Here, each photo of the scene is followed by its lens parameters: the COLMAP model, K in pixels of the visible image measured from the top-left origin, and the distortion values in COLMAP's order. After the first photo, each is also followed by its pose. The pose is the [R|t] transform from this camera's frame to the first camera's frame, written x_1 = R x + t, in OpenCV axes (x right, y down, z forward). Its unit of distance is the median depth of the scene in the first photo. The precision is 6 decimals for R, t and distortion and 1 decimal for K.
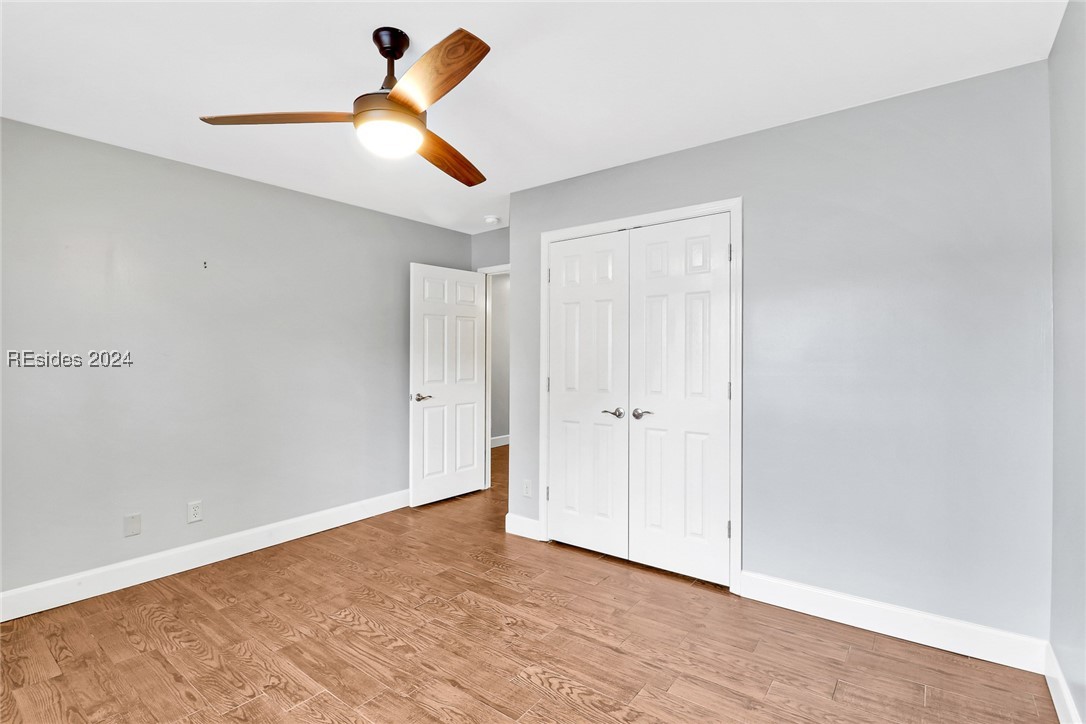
lens RADIAL K [[512.3, 0, 546.8], [0, 512.3, 362.7], [0, 0, 1]] dist [-0.000234, -0.012345]
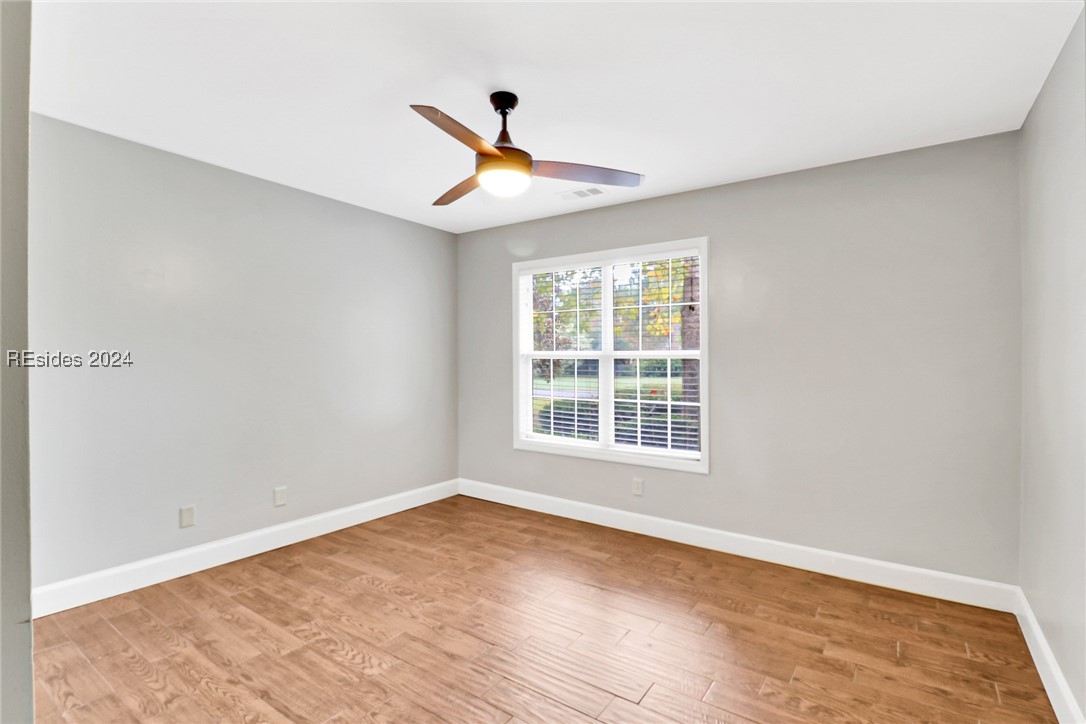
lens RADIAL K [[512.3, 0, 546.8], [0, 512.3, 362.7], [0, 0, 1]] dist [-0.000234, -0.012345]
pose [[-0.999747, -0.002253, -0.022401, -0.350389], [-0.002540, 0.999915, 0.012766, -0.011651], [0.022370, 0.012819, -0.999668, 2.049784]]
